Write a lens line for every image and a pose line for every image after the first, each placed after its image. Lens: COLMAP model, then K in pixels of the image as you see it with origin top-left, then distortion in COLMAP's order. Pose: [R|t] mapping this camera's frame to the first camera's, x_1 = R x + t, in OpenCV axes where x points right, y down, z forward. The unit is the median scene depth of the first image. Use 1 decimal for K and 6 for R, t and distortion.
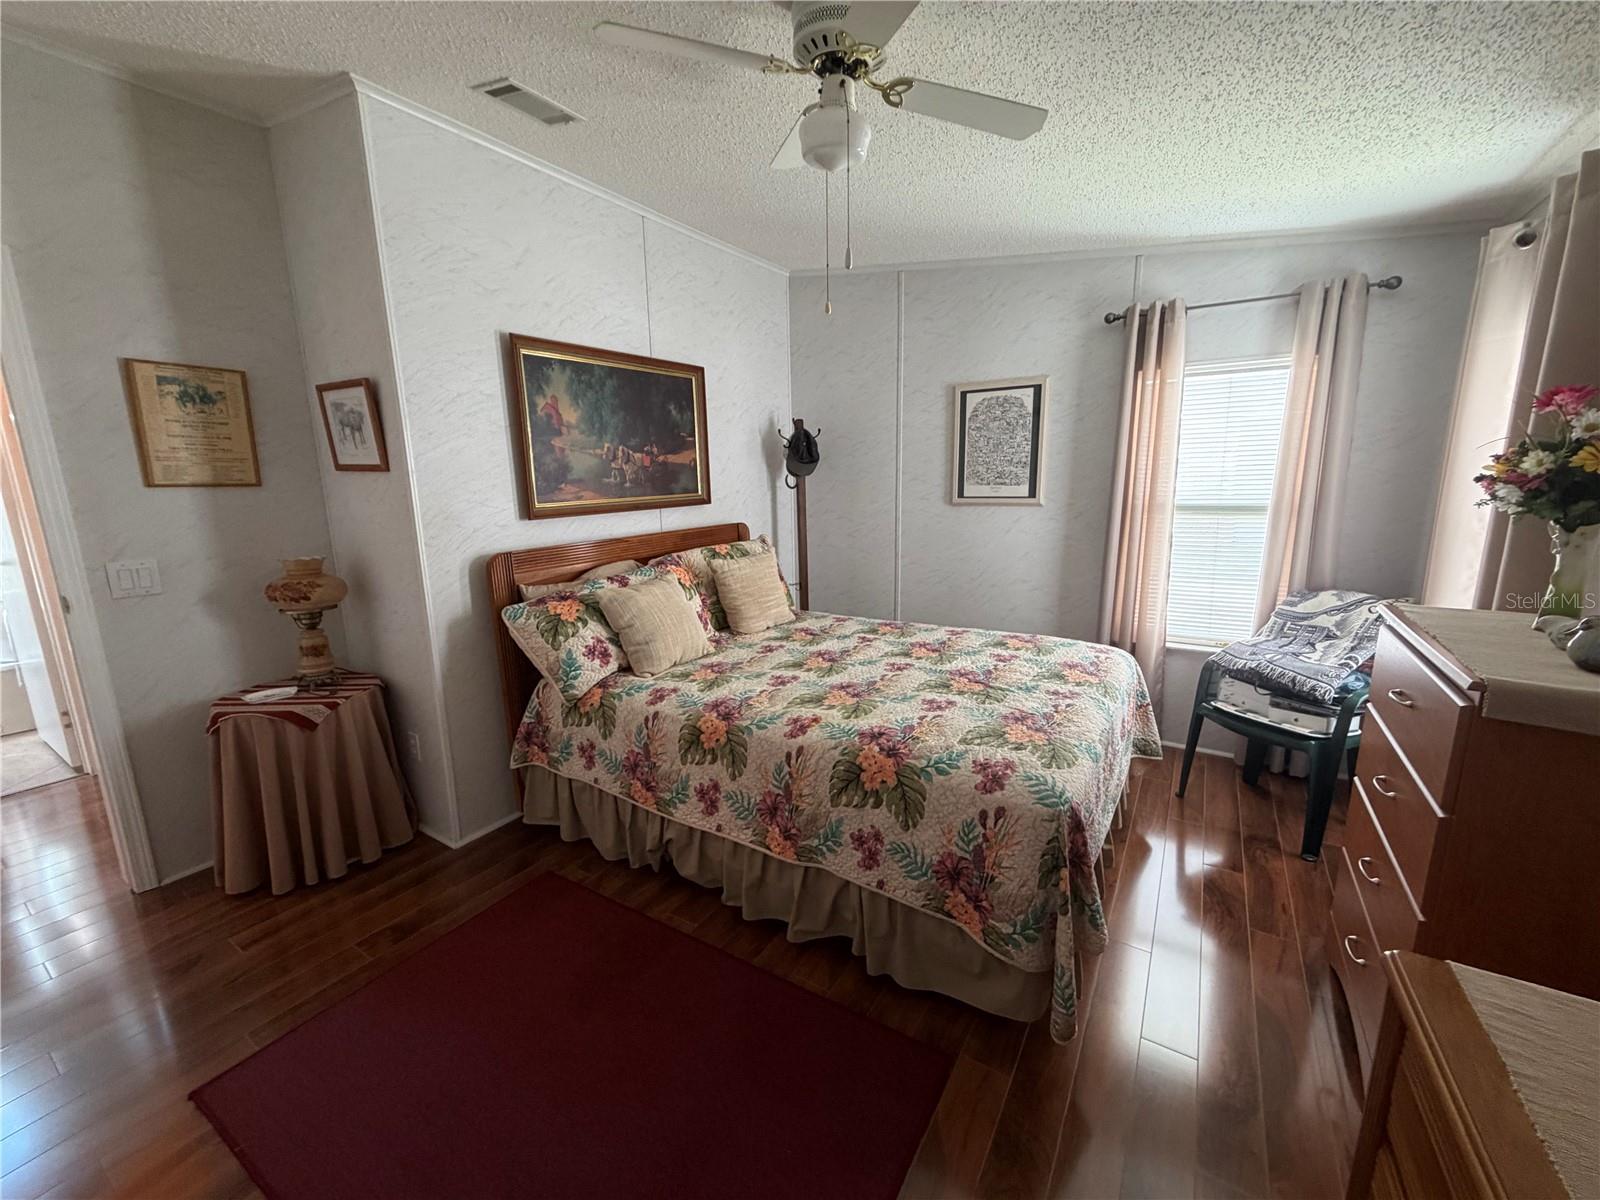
lens RADIAL K [[643.1, 0, 797.6], [0, 643.1, 604.3], [0, 0, 1]] dist [-0.003717, 0.000001]
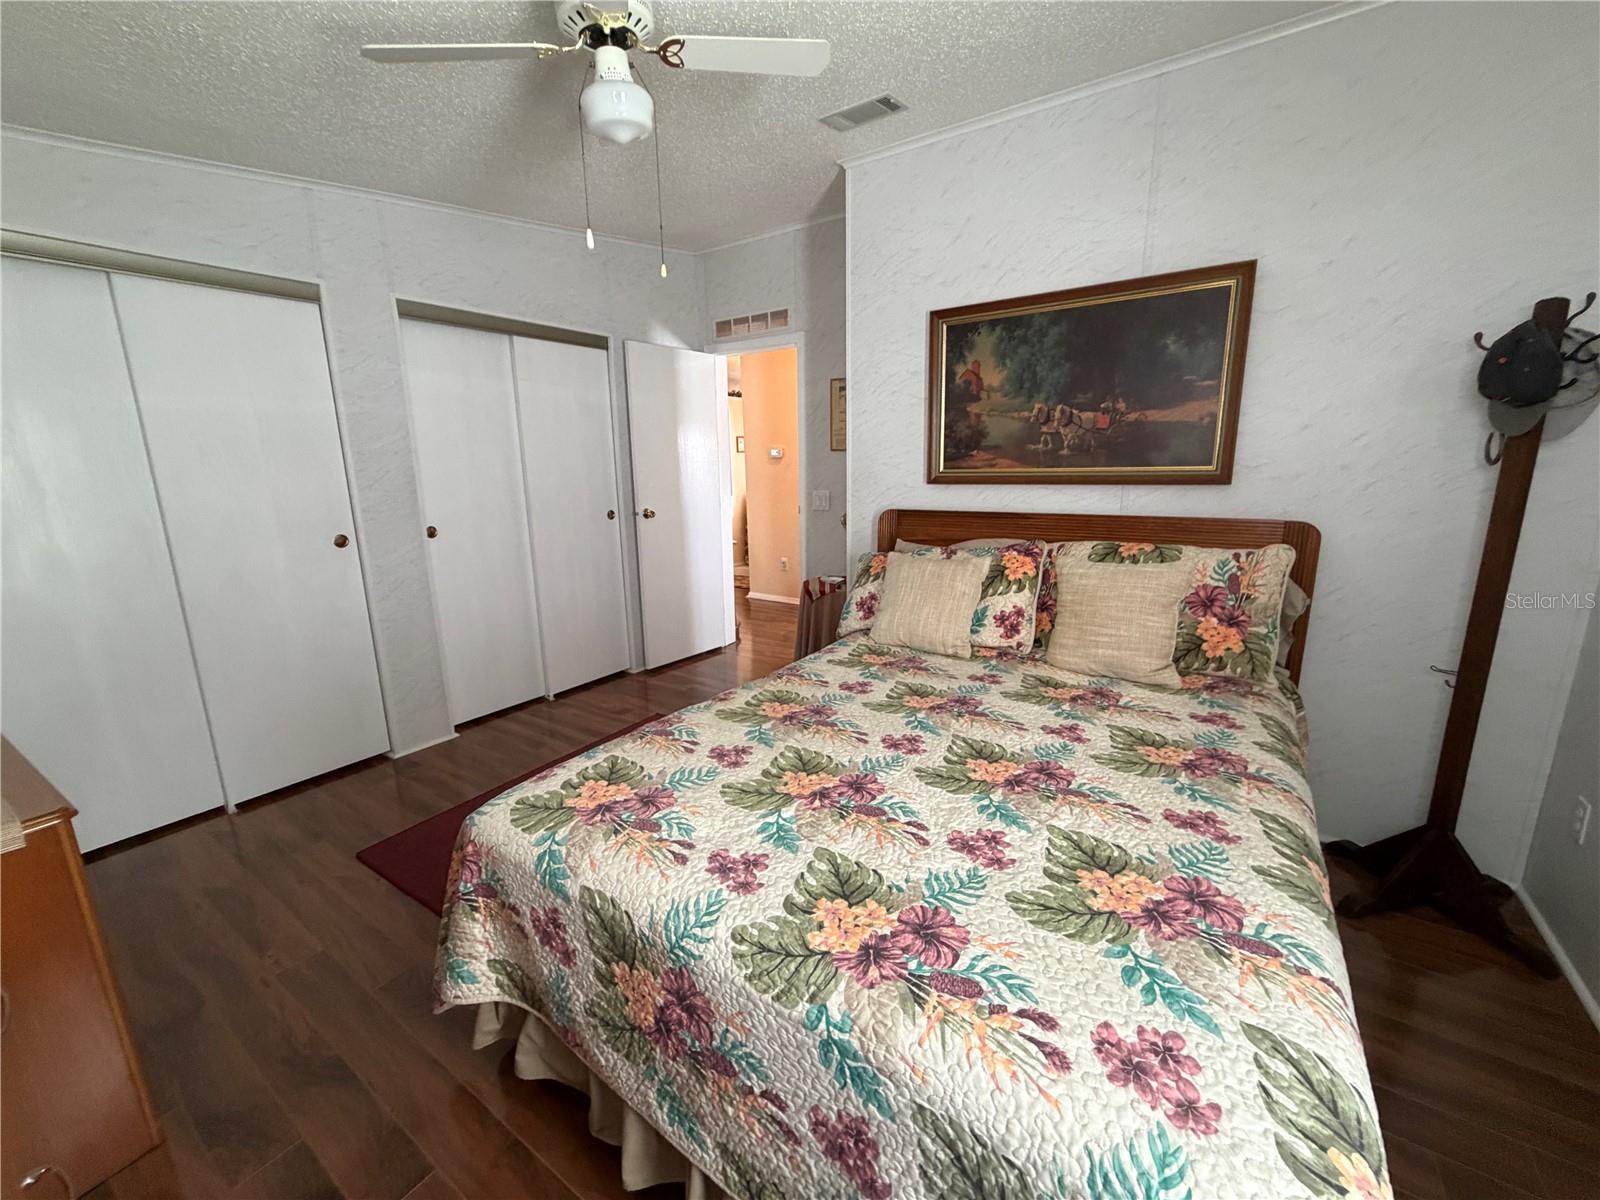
lens RADIAL K [[643.1, 0, 800.0], [0, 643.1, 604.6], [0, 0, 1]] dist [-0.003717, 0.000001]
pose [[-0.037321, 0.239654, -0.970141, 0.679233], [-0.184854, 0.952407, 0.242385, -0.155083], [0.982057, 0.188381, 0.008756, 0.789312]]
